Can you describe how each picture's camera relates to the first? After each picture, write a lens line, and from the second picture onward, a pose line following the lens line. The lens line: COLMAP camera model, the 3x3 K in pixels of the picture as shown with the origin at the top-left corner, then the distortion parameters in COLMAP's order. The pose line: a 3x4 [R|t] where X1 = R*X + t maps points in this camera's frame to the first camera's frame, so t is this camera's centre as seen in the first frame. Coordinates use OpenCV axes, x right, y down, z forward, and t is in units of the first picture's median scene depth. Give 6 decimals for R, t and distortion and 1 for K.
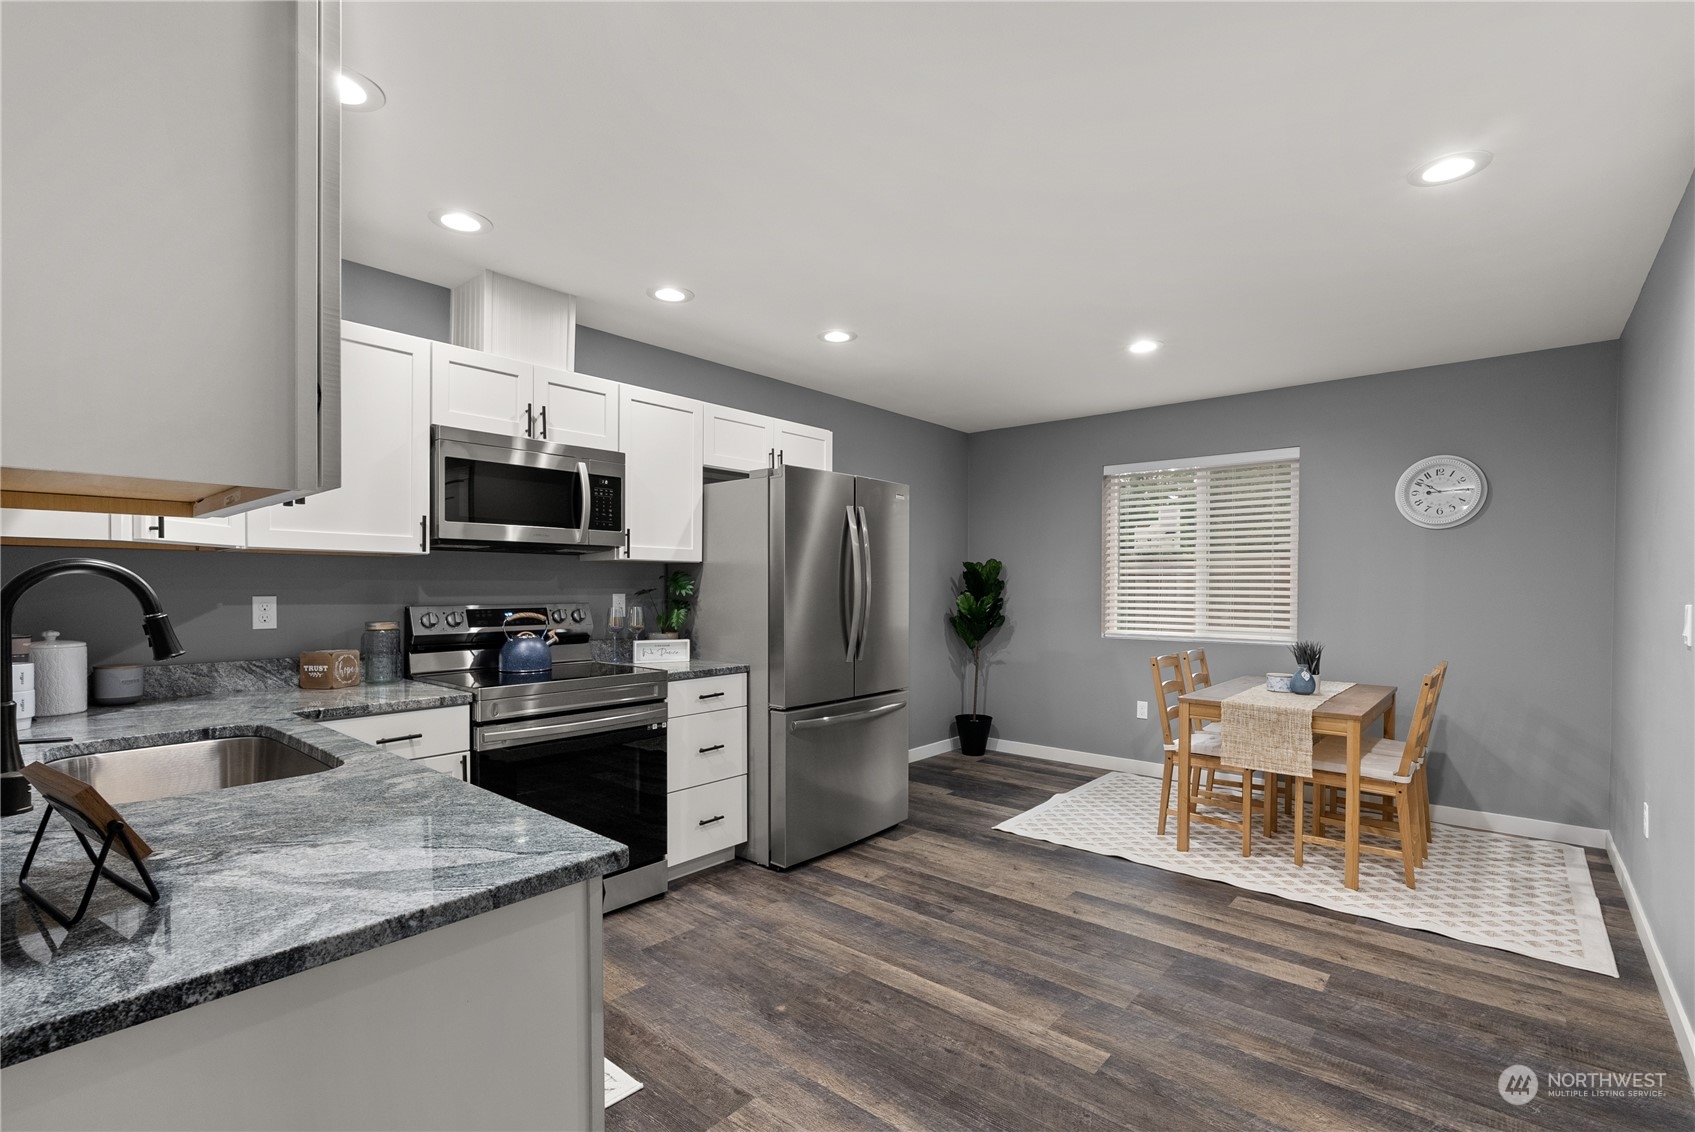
lens RADIAL K [[776.3, 0, 847.0], [0, 776.3, 600.8], [0, 0, 1]] dist [-0.002803, -0.001633]
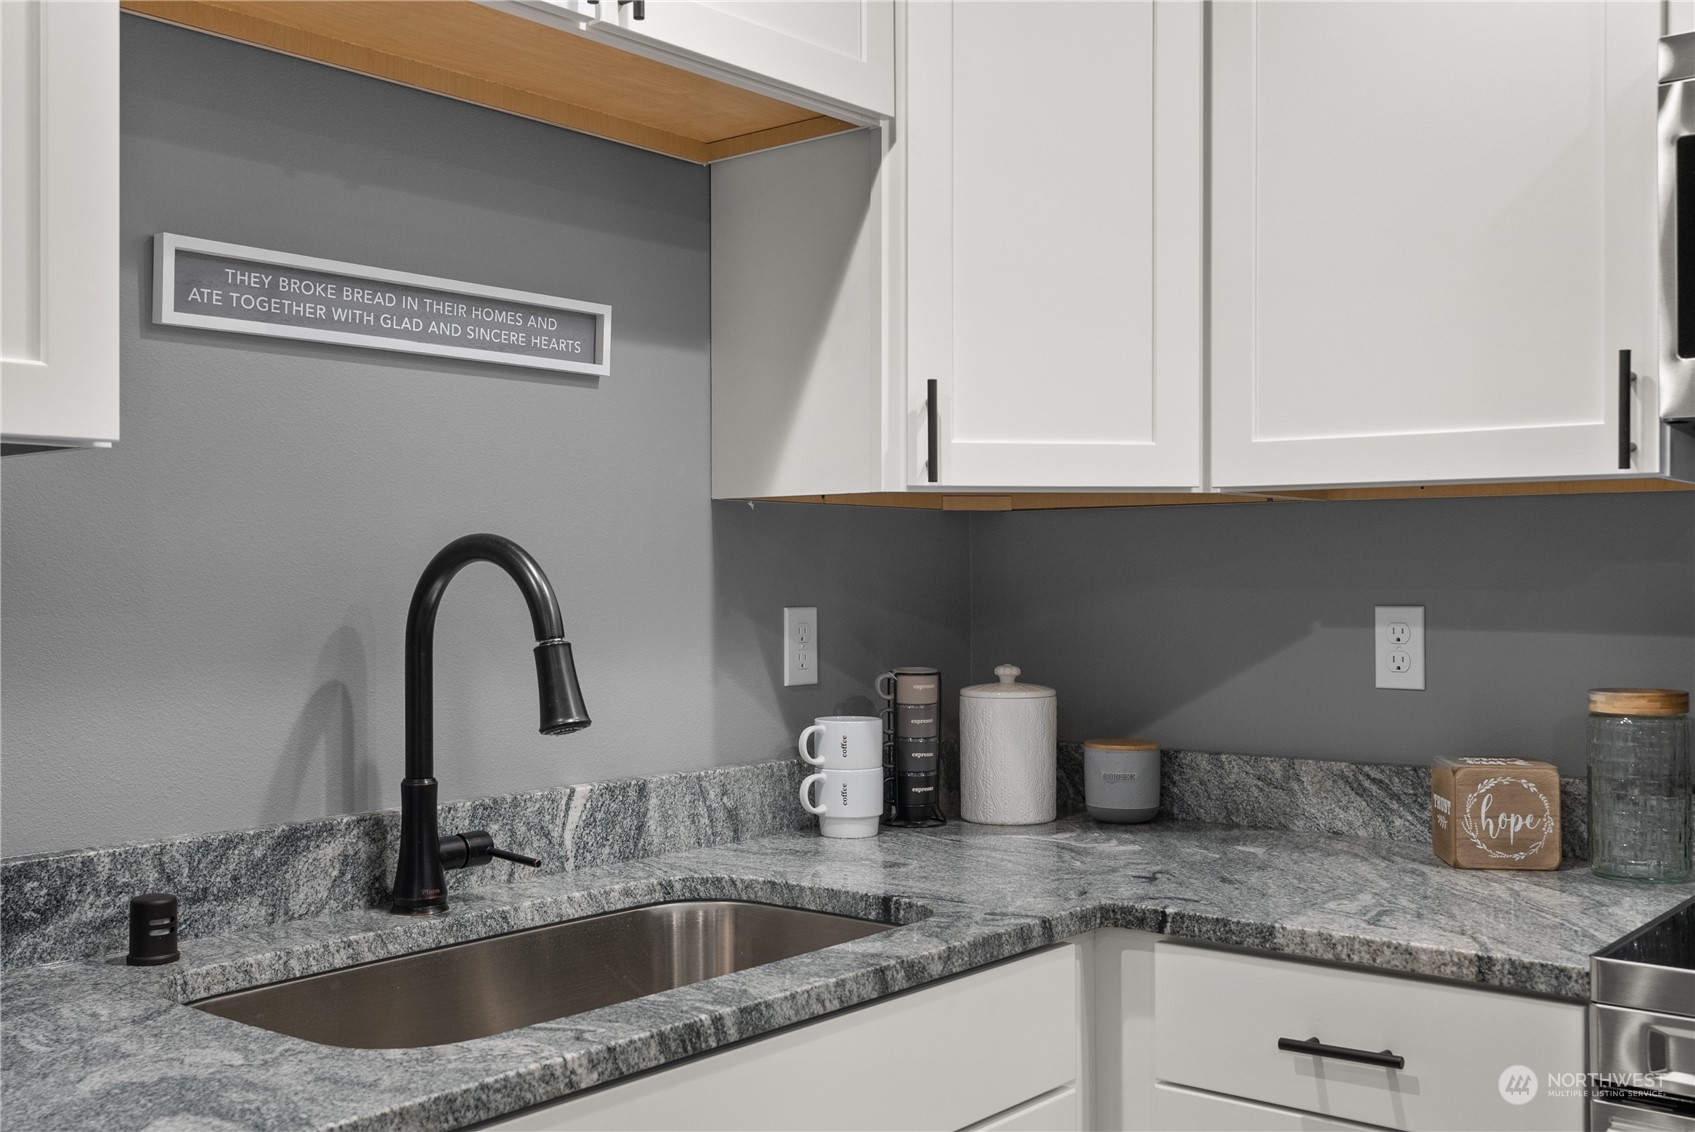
lens RADIAL K [[1692.3, 0, 849.5], [0, 1692.3, 562.4], [0, 0, 1]] dist [0.018679, 0.000000]
pose [[0.022667, -0.011728, -0.999674, 0.099347], [-0.018609, 0.999753, -0.012151, -0.010977], [0.999570, 0.018878, 0.022443, 0.592120]]
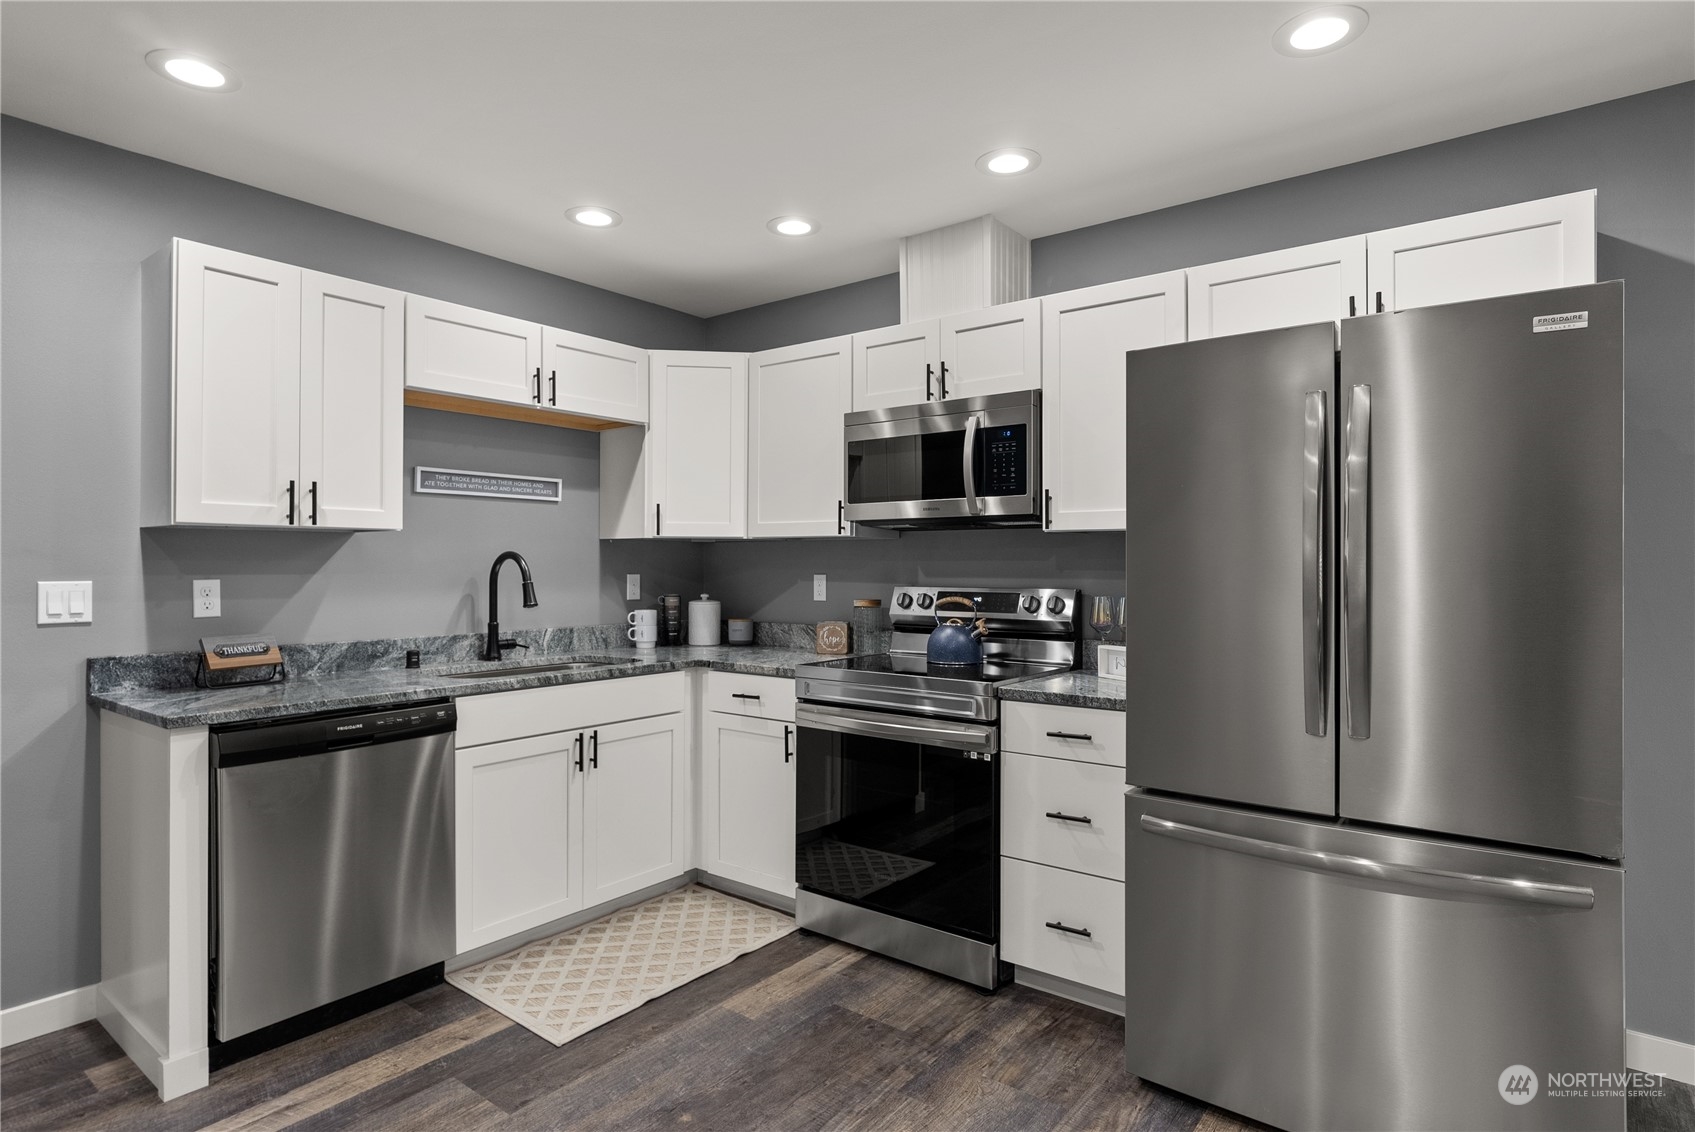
lens RADIAL K [[915.5, 0, 843.4], [0, 915.5, 561.0], [0, 0, 1]] dist [0.008772, 0.001339]
pose [[0.046792, -0.007100, -0.998879, 0.622119], [-0.022975, 0.999703, -0.008182, -0.014135], [0.998640, 0.023332, 0.046615, 0.823488]]
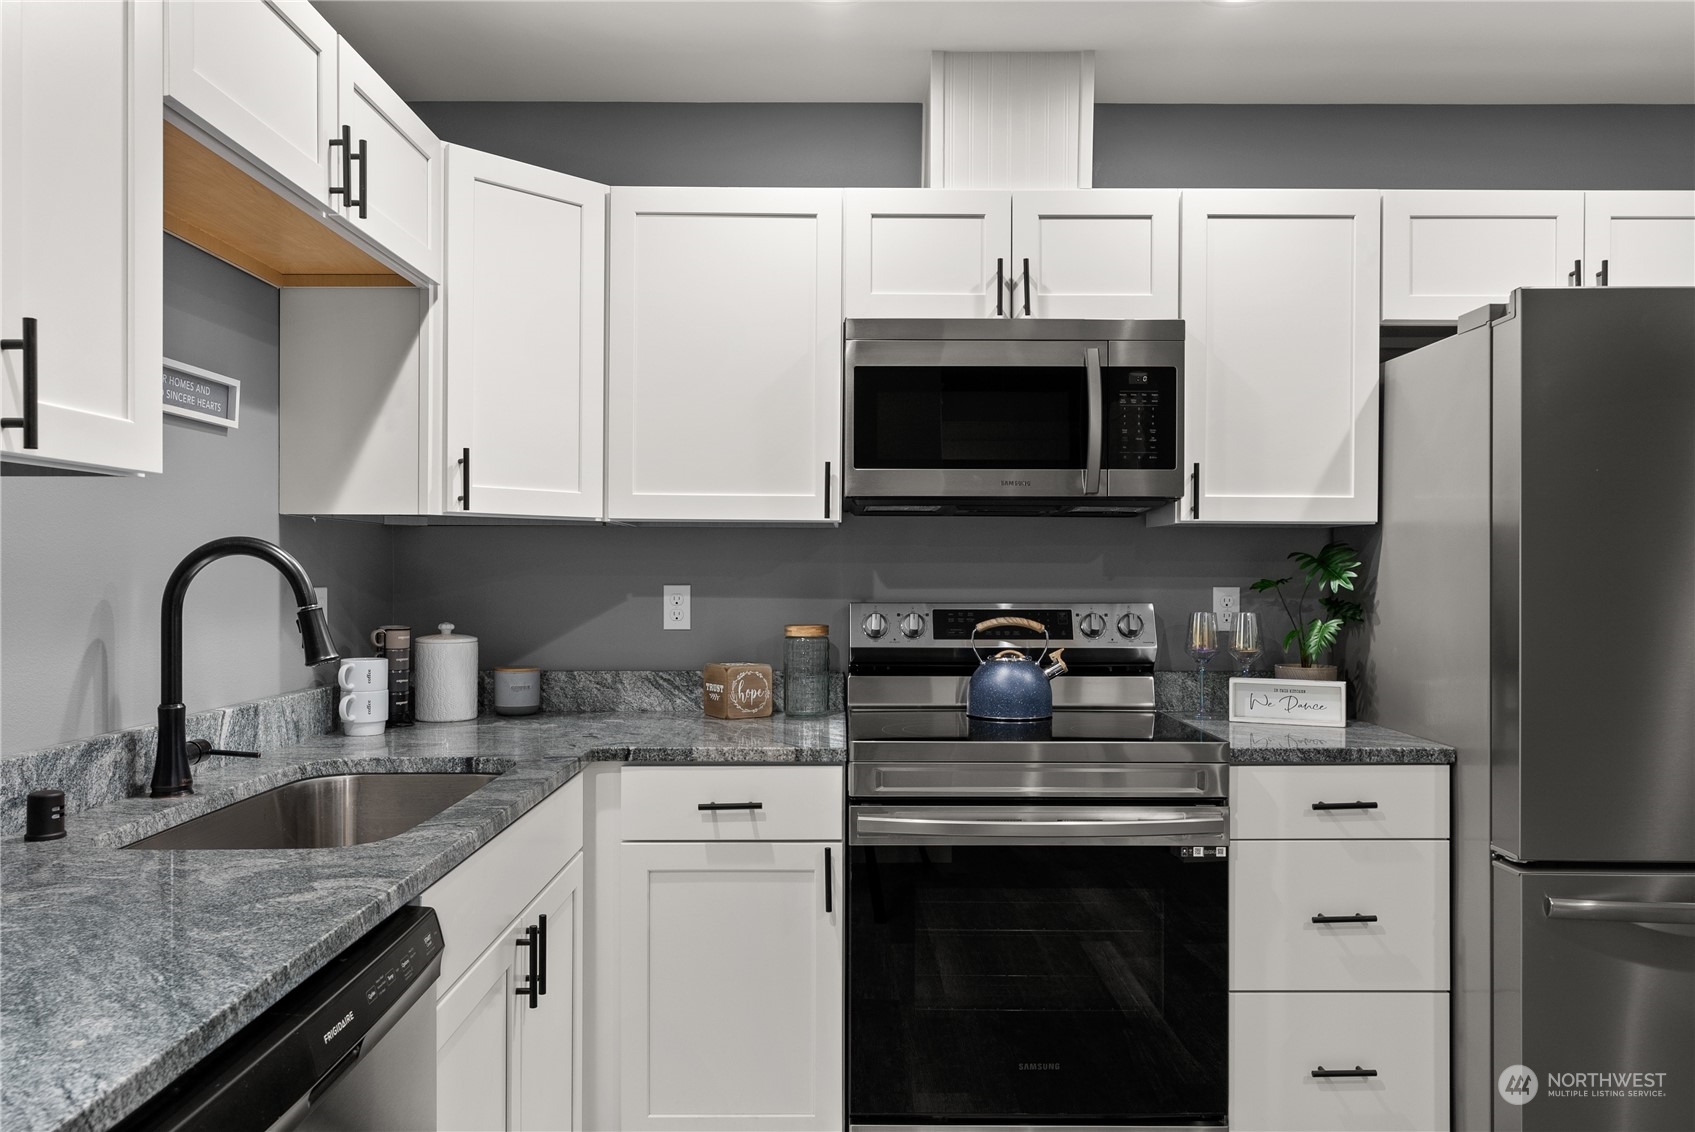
lens RADIAL K [[1202.2, 0, 846.0], [0, 1202.2, 572.4], [0, 0, 1]] dist [0.002776, 0.002368]
pose [[0.657704, -0.000619, -0.753276, 0.186771], [-0.016530, 0.999747, -0.015253, -0.002938], [0.753095, 0.022484, 0.657528, 0.310918]]
